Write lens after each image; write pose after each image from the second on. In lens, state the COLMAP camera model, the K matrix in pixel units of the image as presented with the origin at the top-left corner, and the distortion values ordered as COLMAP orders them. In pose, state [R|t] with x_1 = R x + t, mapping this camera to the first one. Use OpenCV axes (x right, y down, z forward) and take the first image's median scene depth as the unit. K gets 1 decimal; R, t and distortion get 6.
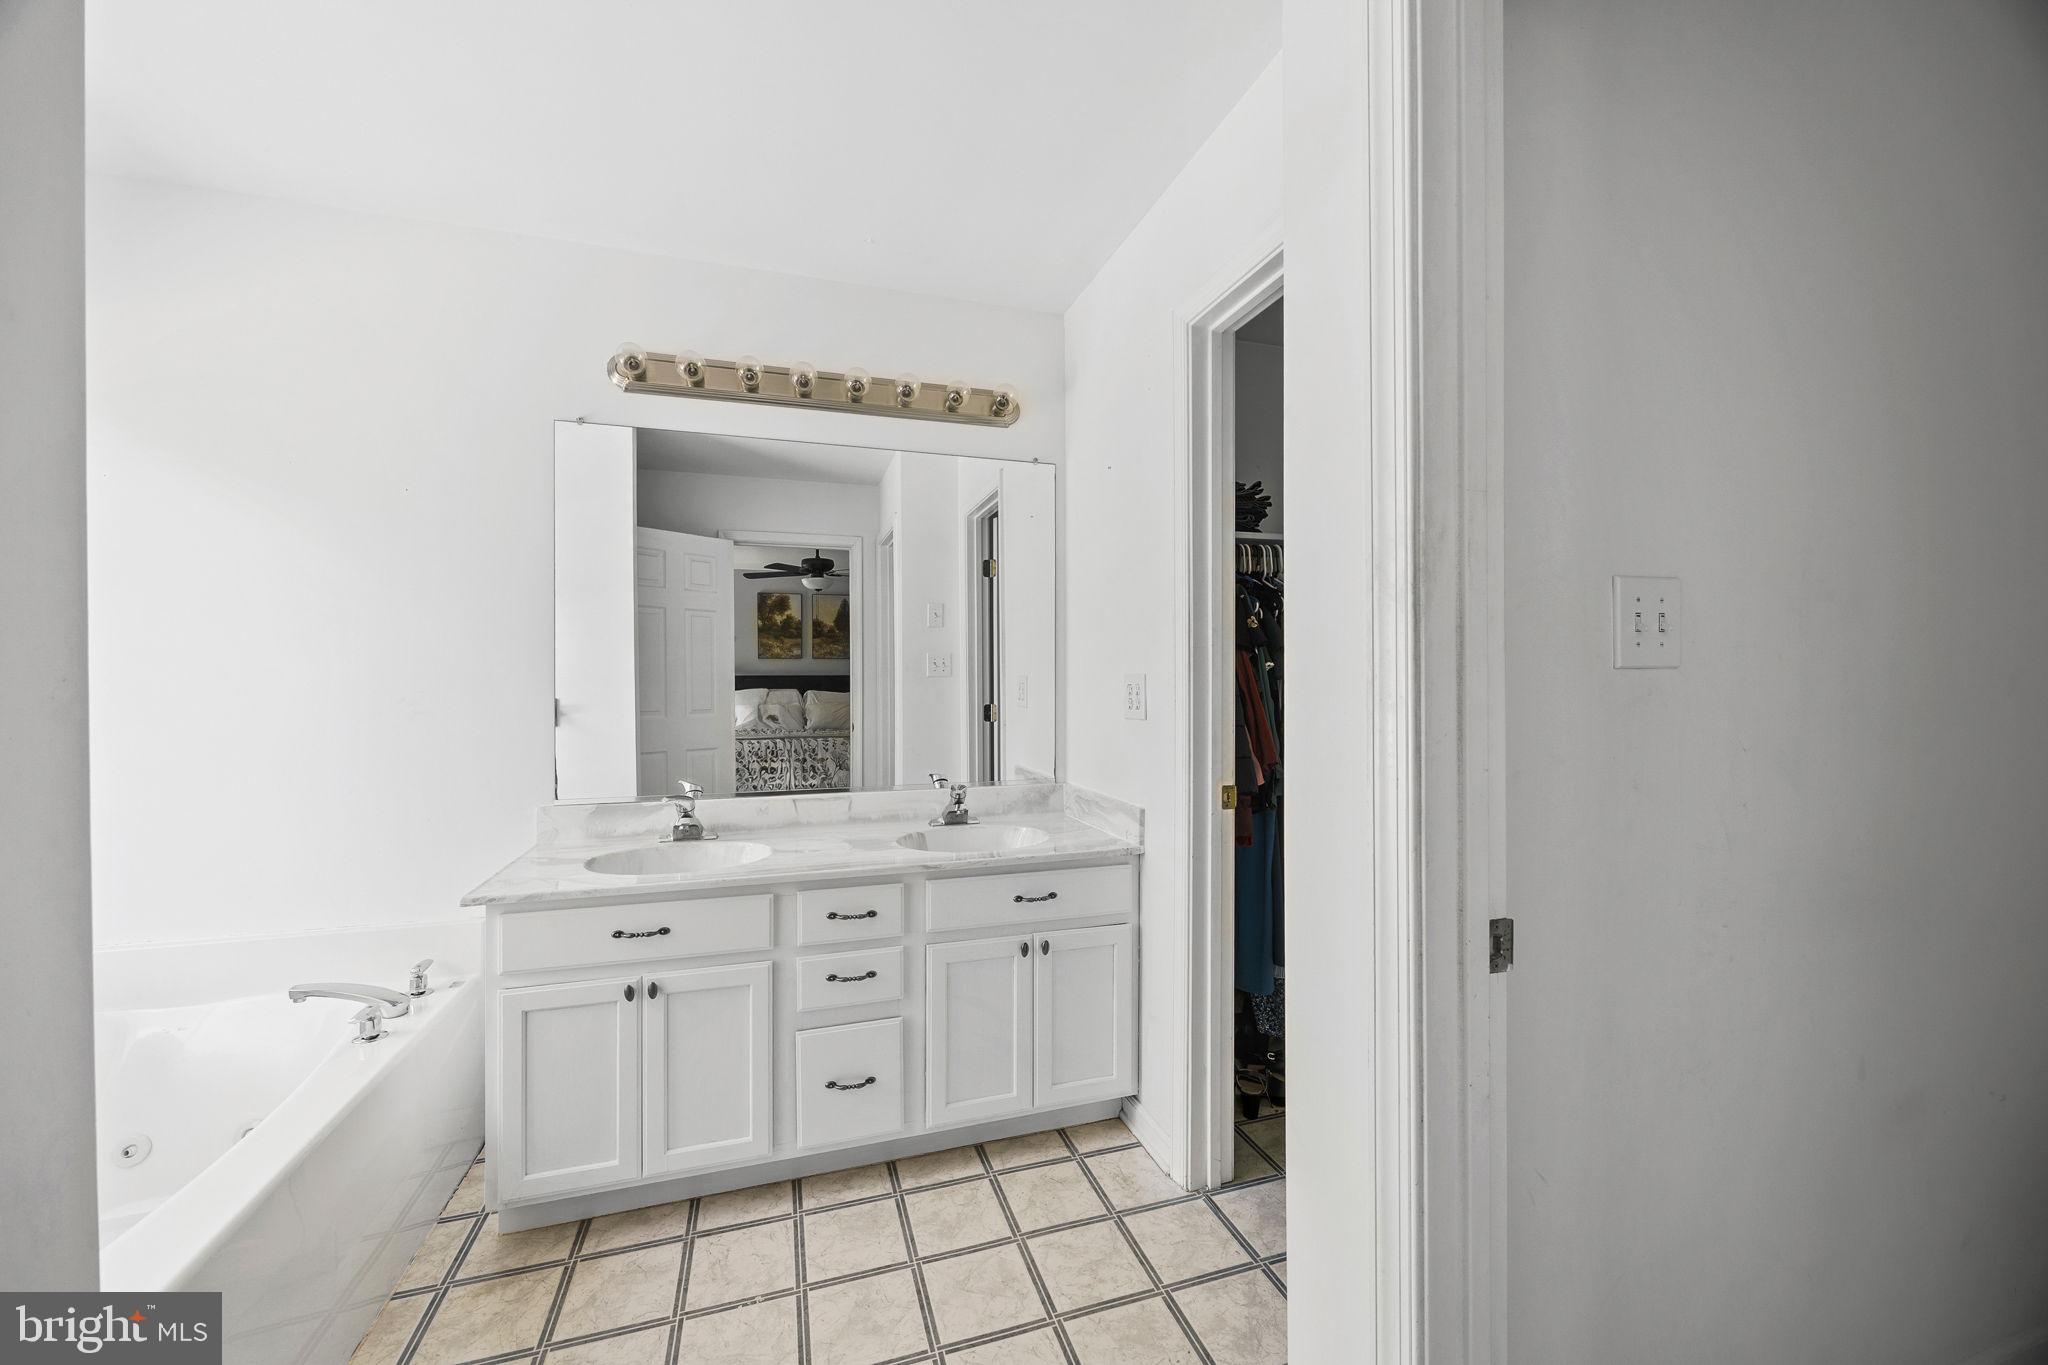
lens RADIAL K [[782.7, 0, 1024.1], [0, 782.7, 686.0], [0, 0, 1]] dist [-0.002419, 0.000561]
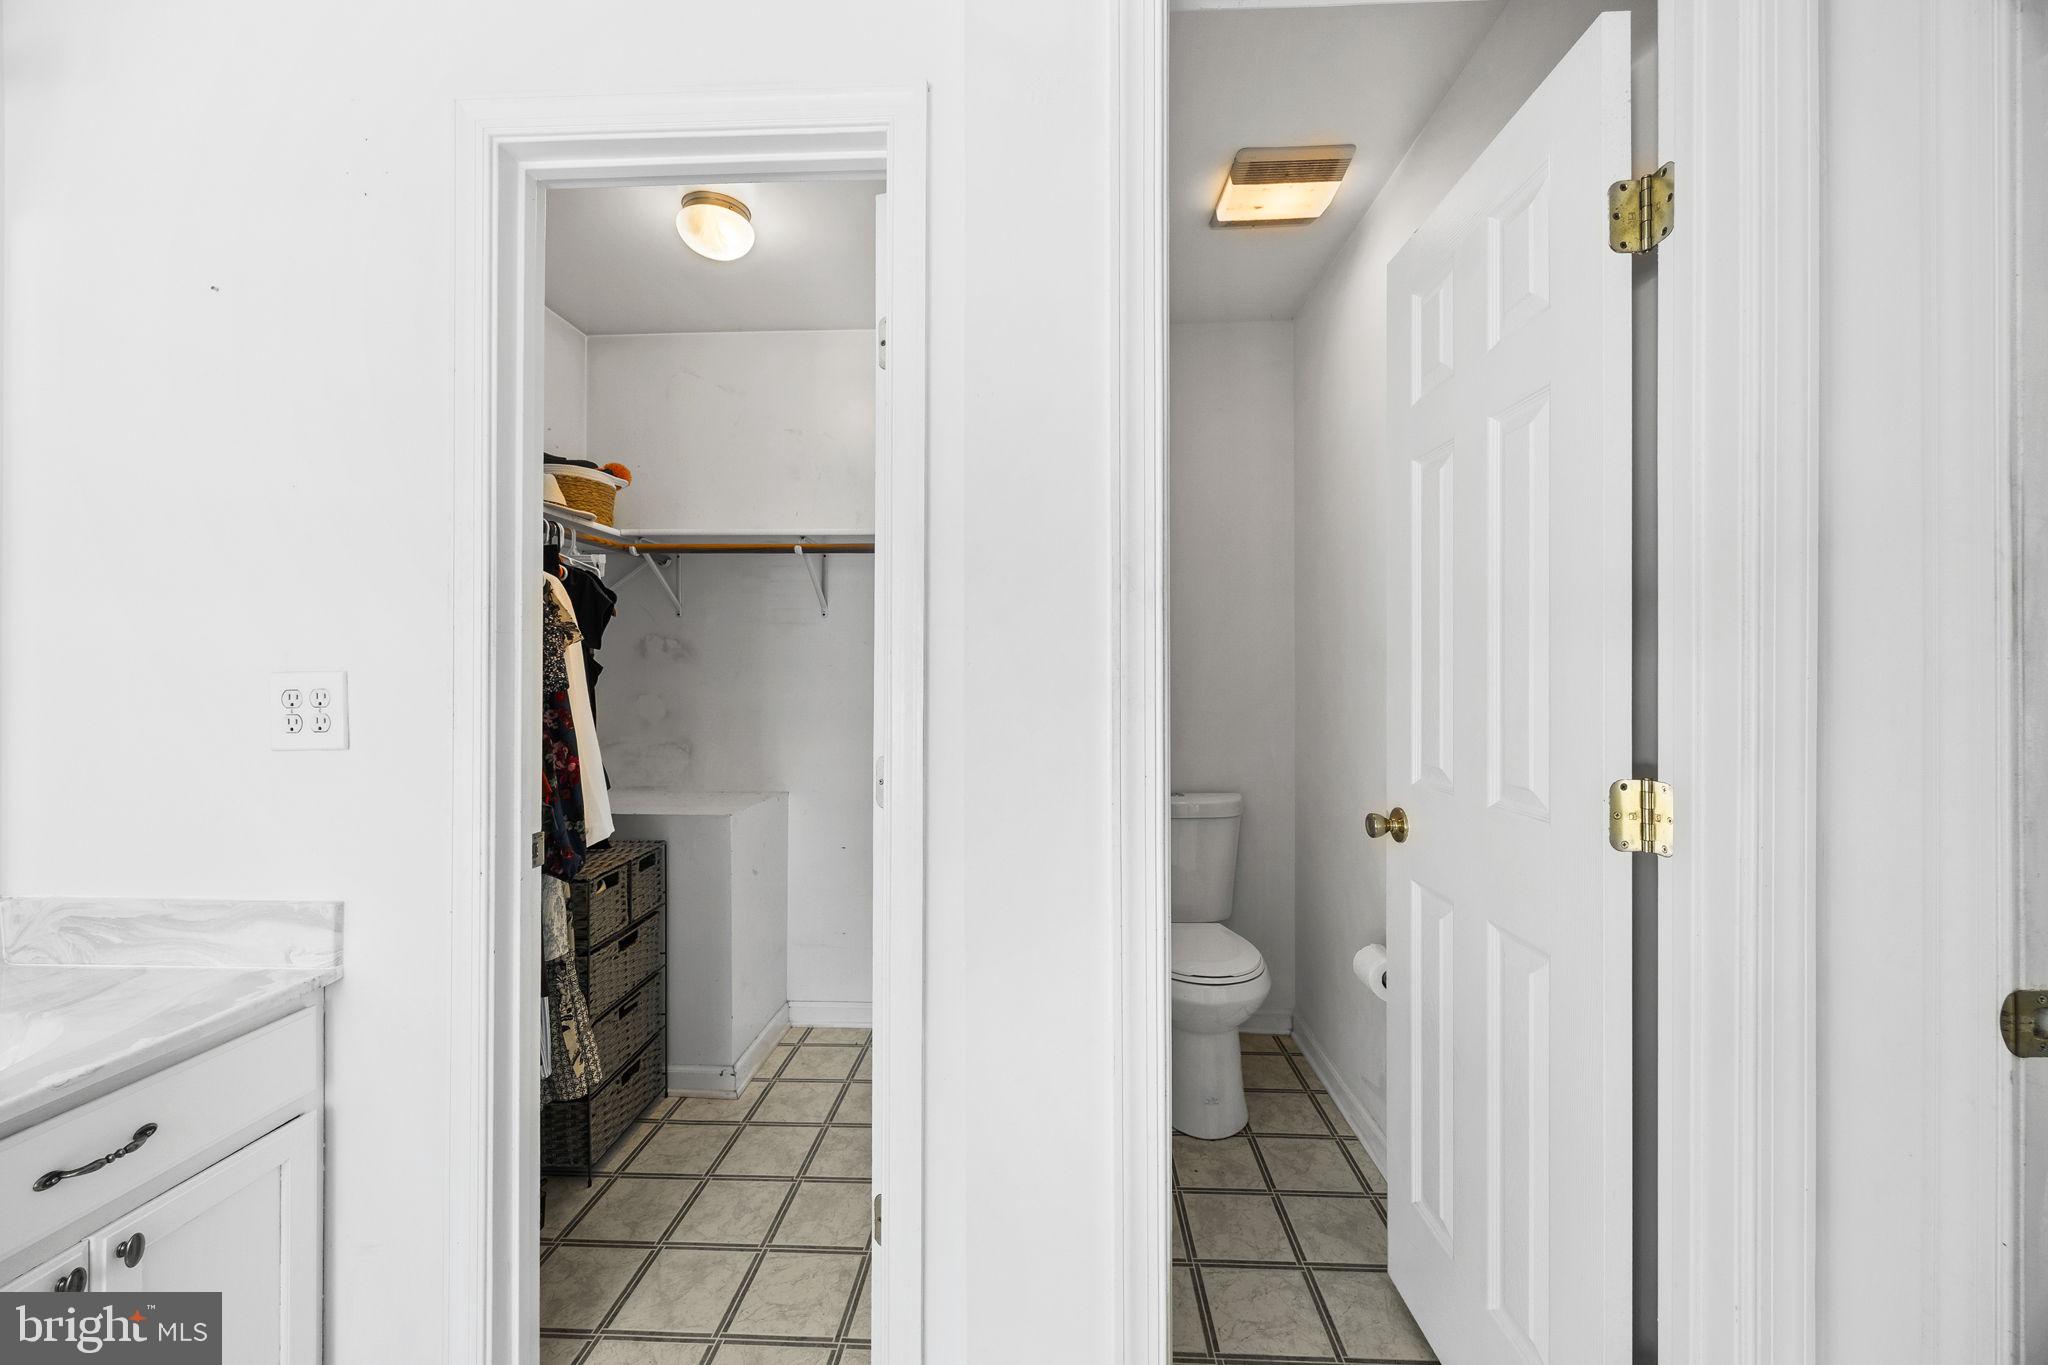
lens RADIAL K [[782.7, 0, 1025.9], [0, 782.7, 681.9], [0, 0, 1]] dist [-0.002419, 0.000561]
pose [[0.343013, 0.003217, 0.939325, -0.218340], [0.007308, 0.999955, -0.006094, 0.000122], [-0.939302, 0.008955, 0.342974, 0.318043]]
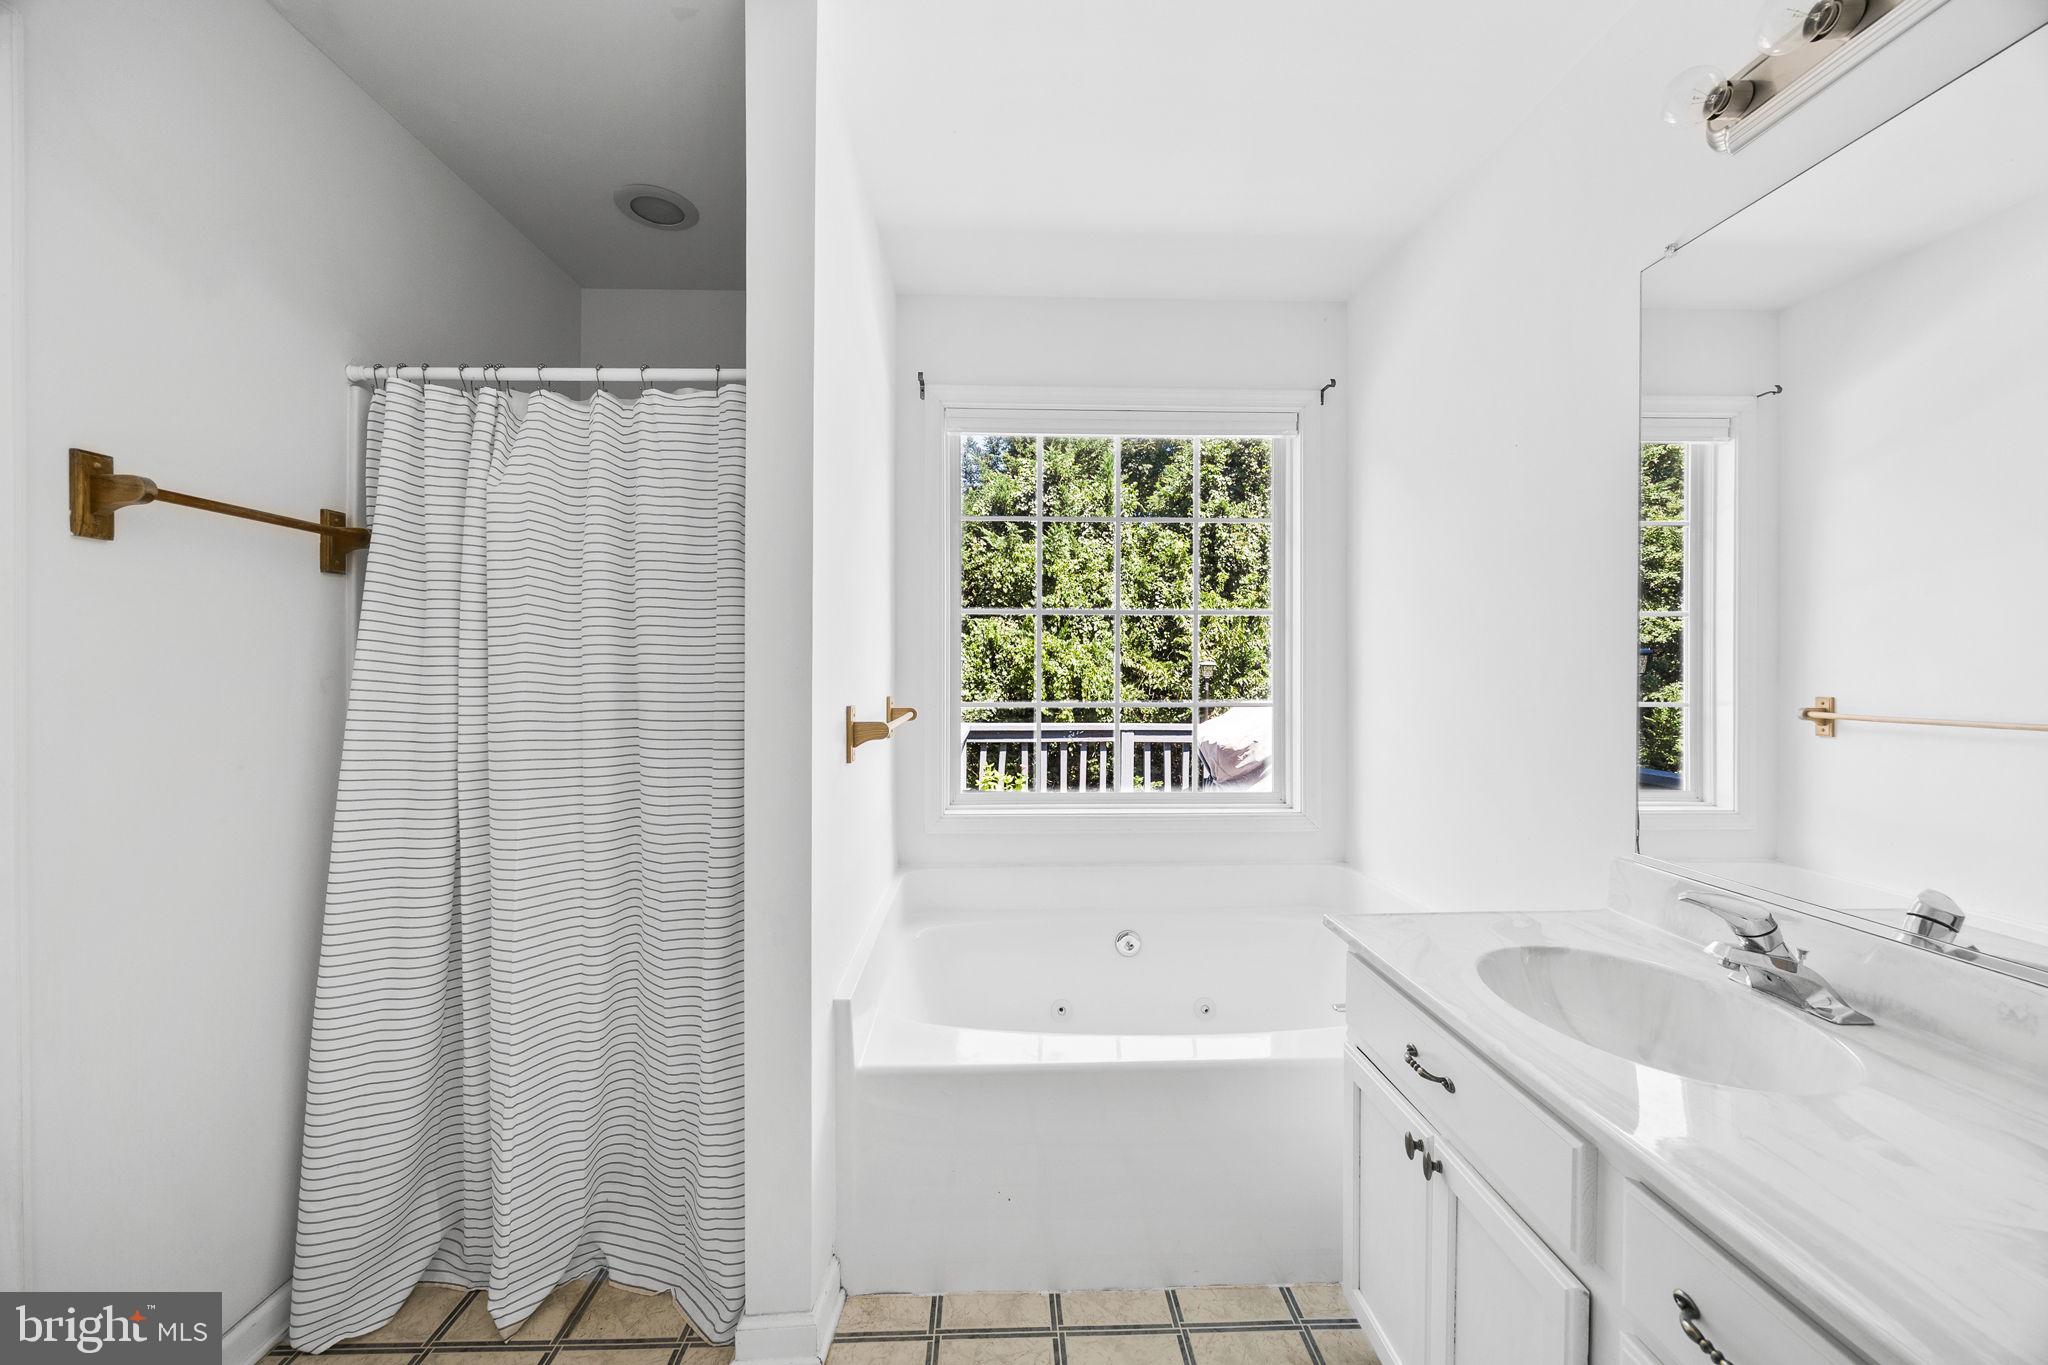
lens RADIAL K [[782.7, 0, 1023.2], [0, 782.7, 679.7], [0, 0, 1]] dist [-0.002419, 0.000561]
pose [[-0.264051, 0.014921, -0.964393, 0.172428], [-0.009776, 0.999788, 0.018145, -0.007216], [0.964459, 0.014219, -0.263849, 0.697361]]
